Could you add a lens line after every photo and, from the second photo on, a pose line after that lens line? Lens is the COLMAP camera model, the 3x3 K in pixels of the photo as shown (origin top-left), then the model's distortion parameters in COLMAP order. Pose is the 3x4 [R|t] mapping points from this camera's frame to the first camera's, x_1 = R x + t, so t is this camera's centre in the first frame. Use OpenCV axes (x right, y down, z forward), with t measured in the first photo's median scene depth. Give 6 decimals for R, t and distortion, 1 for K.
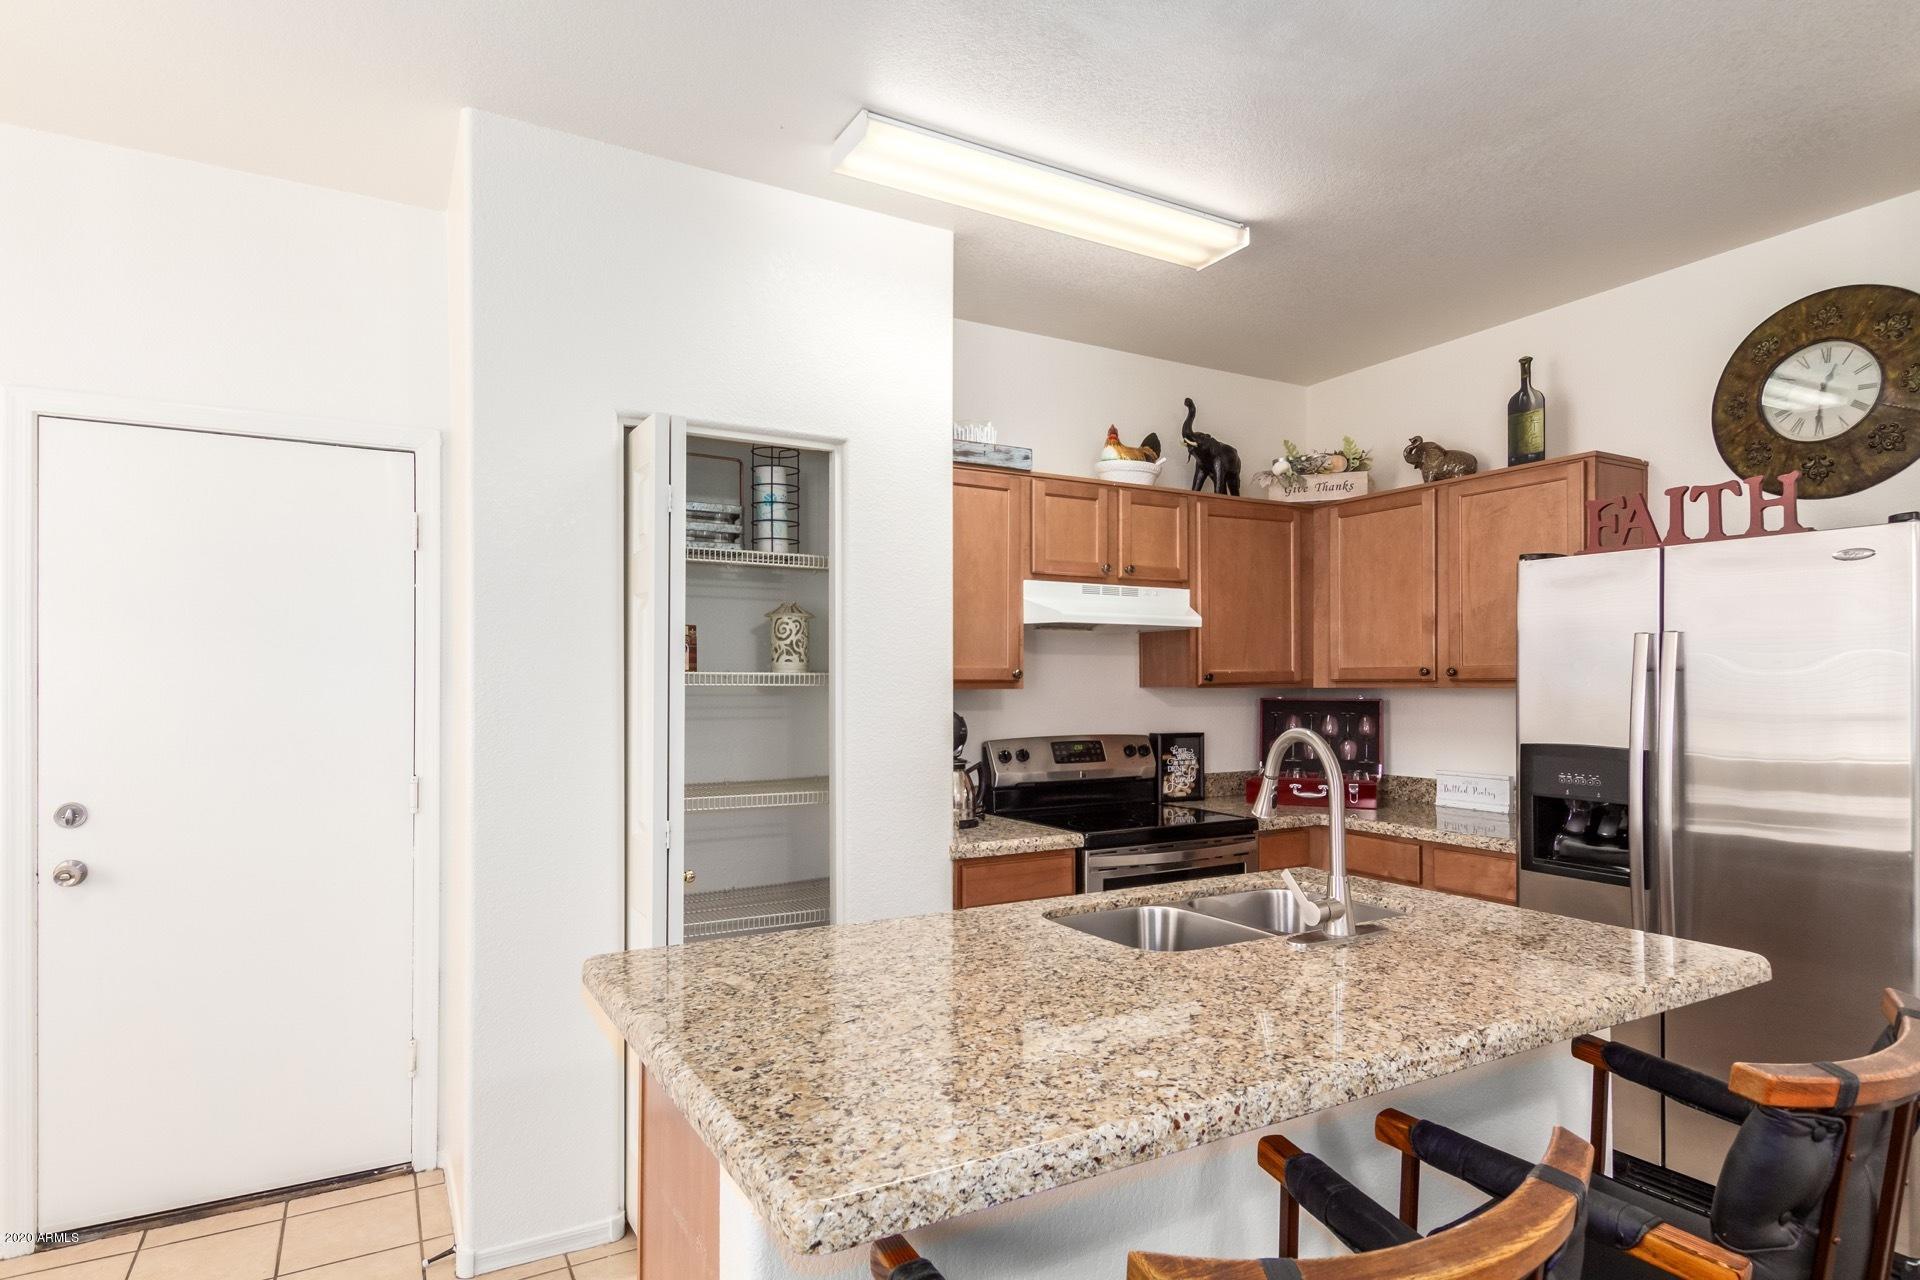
lens RADIAL K [[1039.4, 0, 965.9], [0, 1039.4, 680.0], [0, 0, 1]] dist [0.010877, 0.001407]
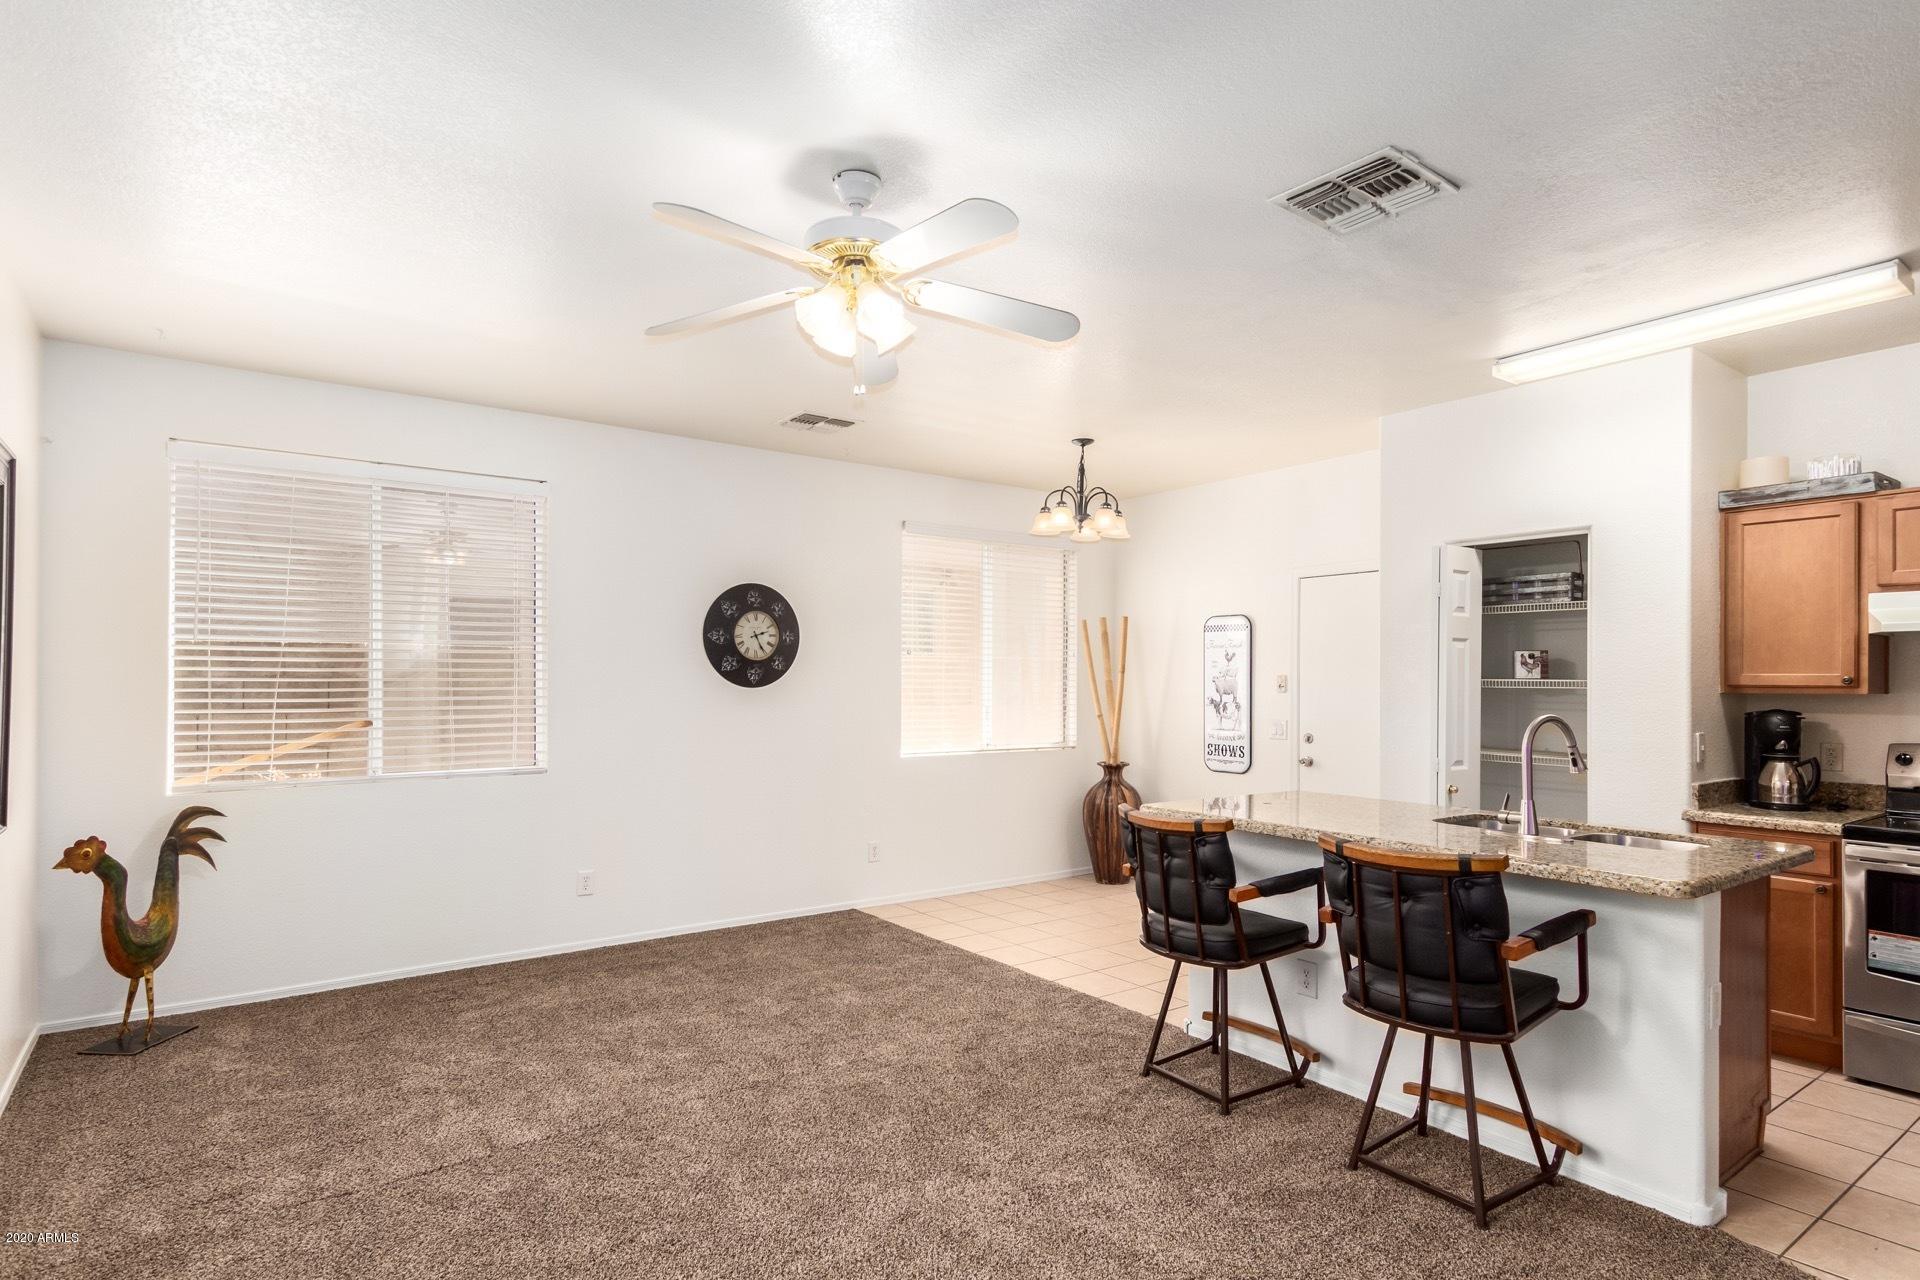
lens RADIAL K [[989.9, 0, 962.6], [0, 989.9, 674.8], [0, 0, 1]] dist [0.002193, 0.000791]
pose [[0.115043, -0.006575, -0.993339, 0.991211], [-0.003408, 0.999970, -0.007013, -0.001196], [0.993355, 0.004192, 0.115017, -0.055908]]
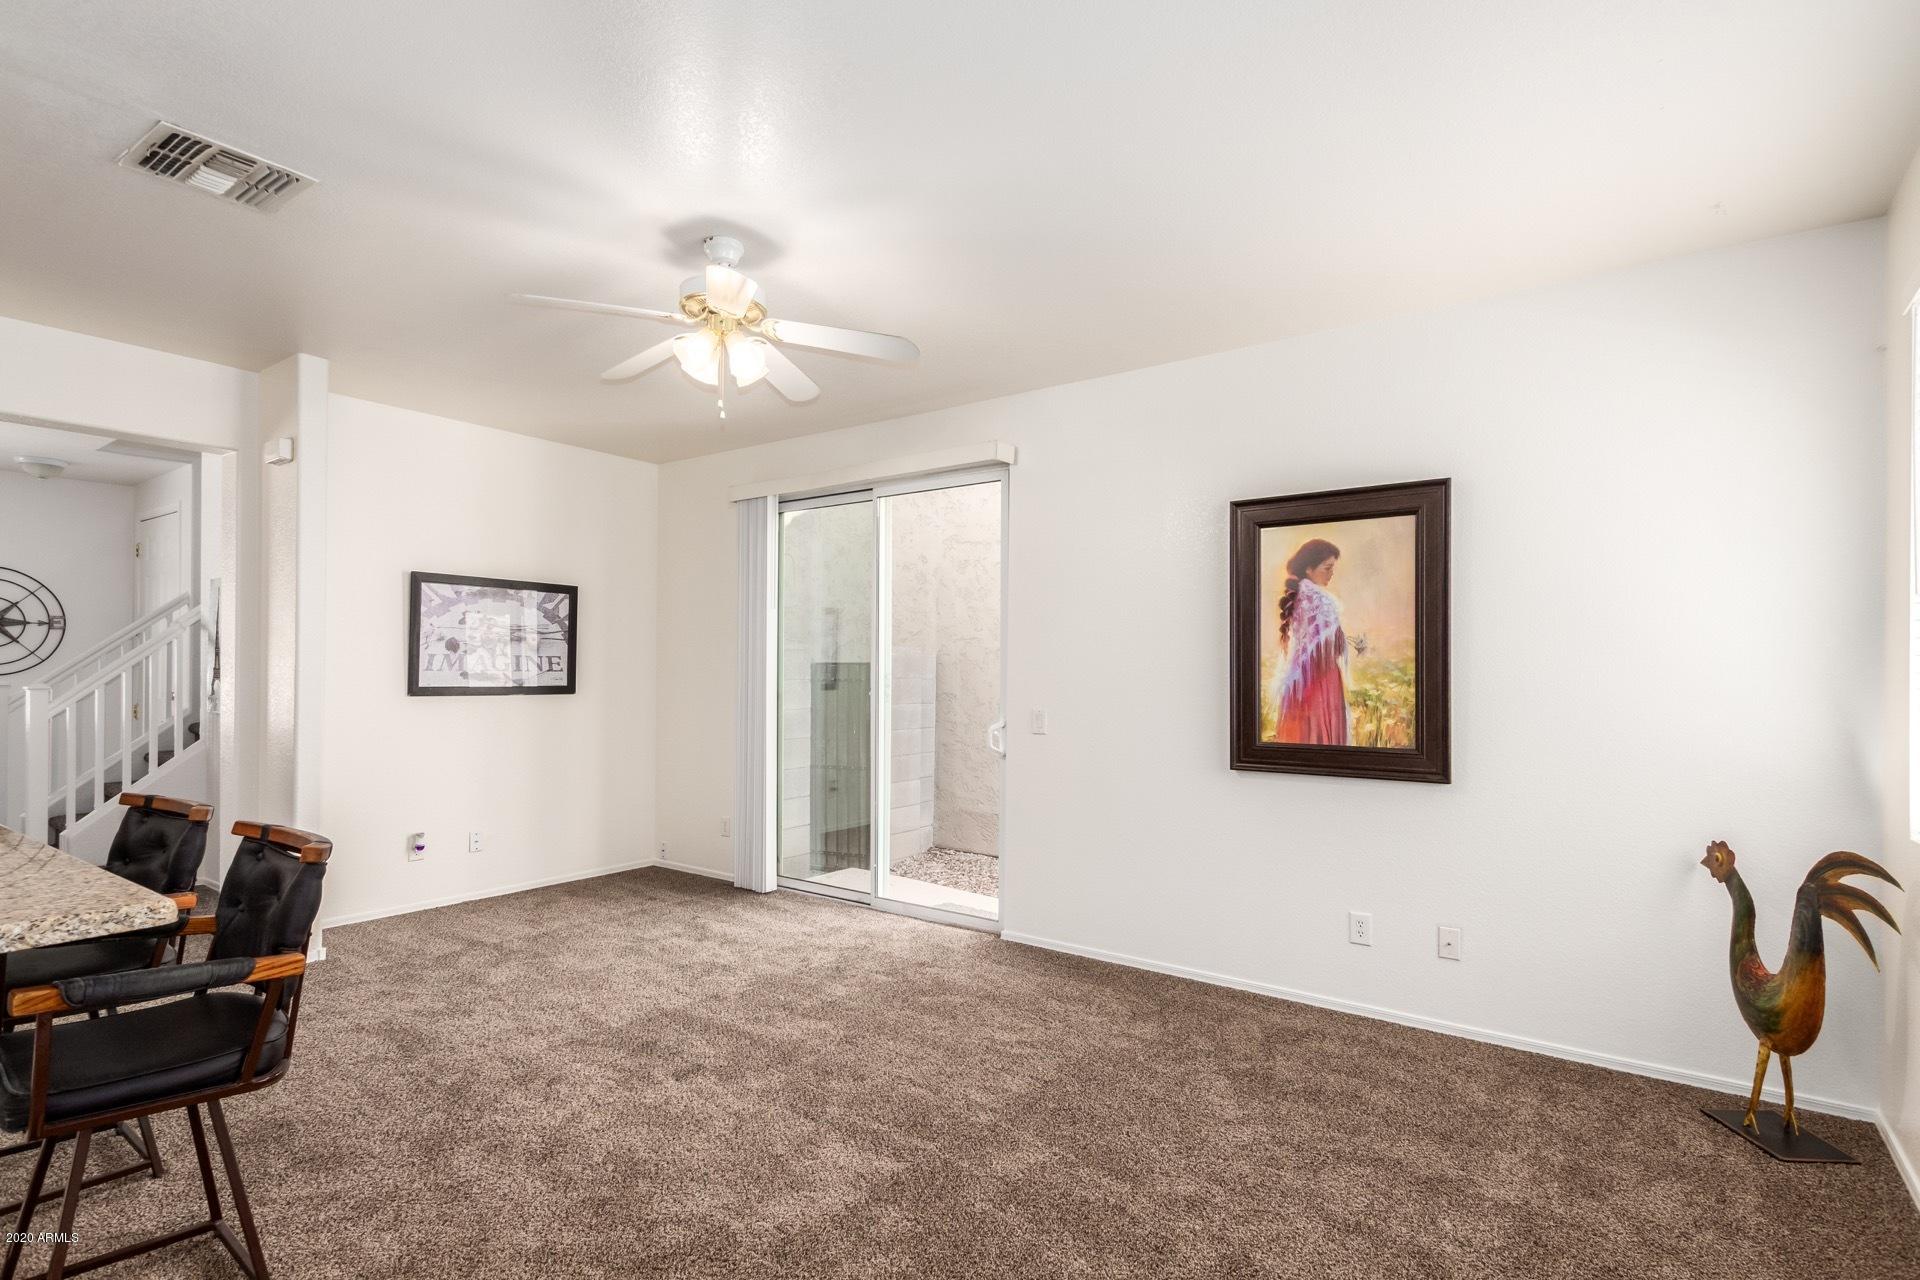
lens RADIAL K [[922.3, 0, 961.0], [0, 922.3, 668.3], [0, 0, 1]] dist [0.005675, -0.001093]
pose [[-0.405787, 0.003142, 0.913962, -0.606351], [-0.008423, 0.999939, -0.007177, 0.018052], [-0.913929, -0.010611, -0.405735, 0.085474]]
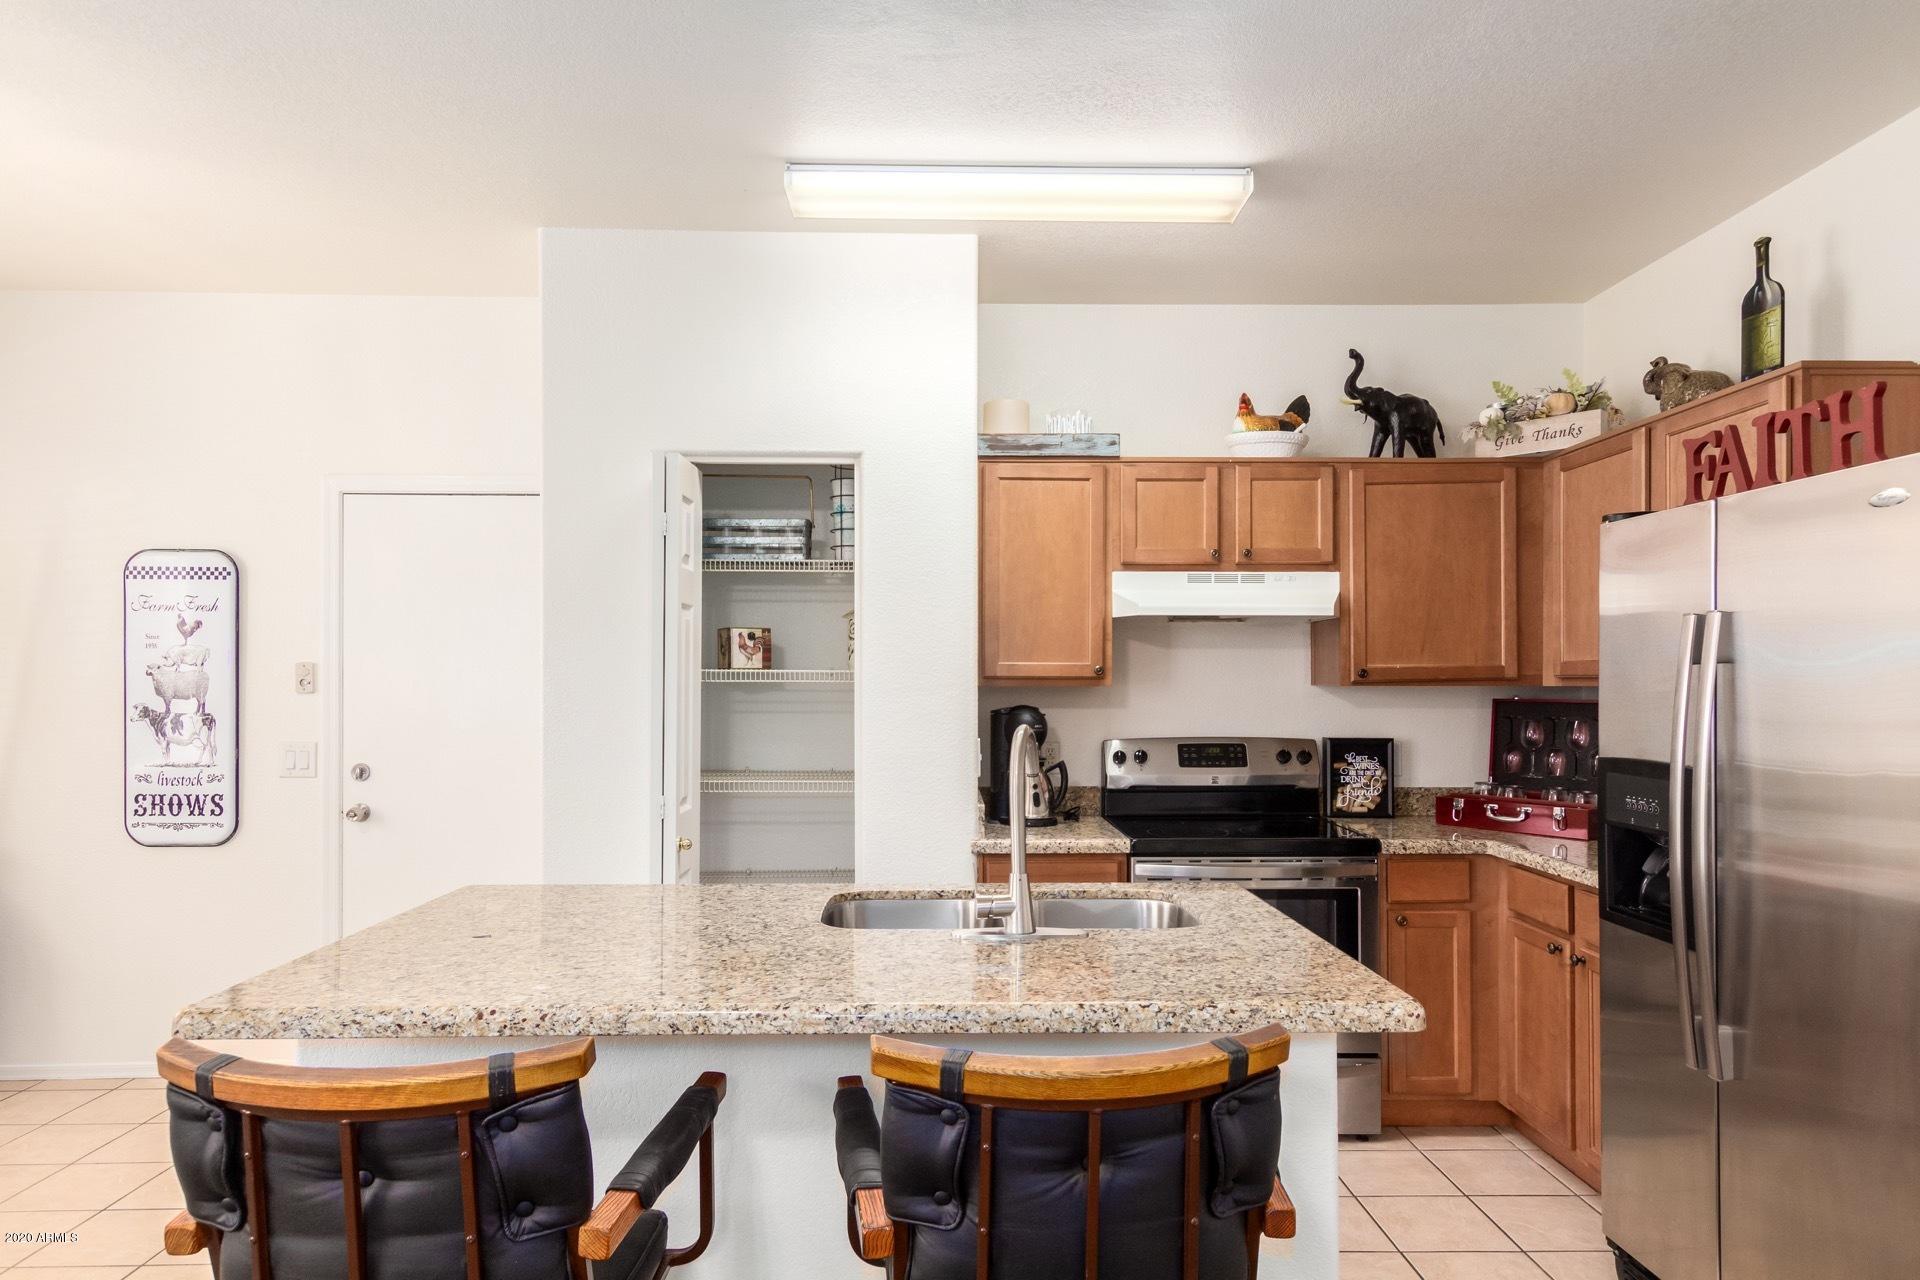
lens RADIAL K [[1155.0, 0, 963.7], [0, 1155.0, 676.8], [0, 0, 1]] dist [0.023625, -0.002815]
pose [[0.877837, -0.001488, -0.478958, 0.452112], [0.001063, 0.999999, -0.001158, 0.001162], [0.478959, 0.000507, 0.877837, 0.003623]]
